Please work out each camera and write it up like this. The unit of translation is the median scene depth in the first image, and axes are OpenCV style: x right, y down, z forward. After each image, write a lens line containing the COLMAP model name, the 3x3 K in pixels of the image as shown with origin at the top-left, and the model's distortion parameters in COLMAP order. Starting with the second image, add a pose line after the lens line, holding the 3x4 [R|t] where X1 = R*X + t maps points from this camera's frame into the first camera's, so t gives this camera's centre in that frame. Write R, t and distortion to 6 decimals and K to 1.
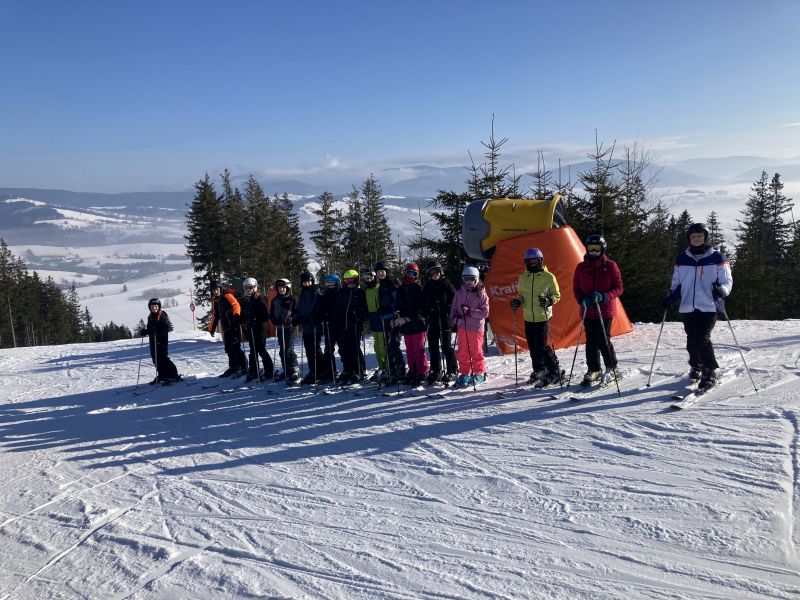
lens RADIAL K [[646.6, 0, 400.3], [0, 646.6, 303.0], [0, 0, 1]] dist [0.007792, 0.004061]
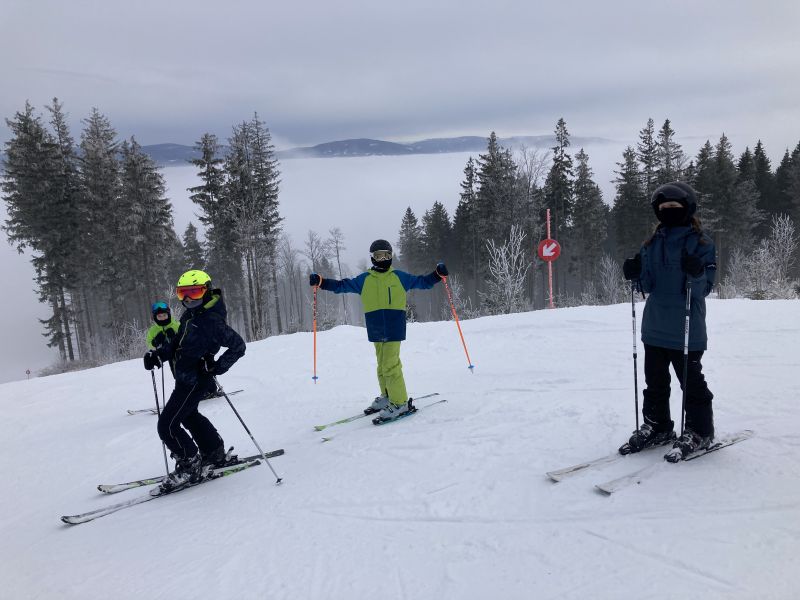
lens RADIAL K [[646.6, 0, 402.5], [0, 646.6, 298.4], [0, 0, 1]] dist [0.007792, 0.004061]
pose [[0.946350, -0.080039, 0.313073, -0.126498], [0.069470, 0.996578, 0.044789, -0.002074], [-0.315586, -0.020637, 0.948672, 0.191928]]
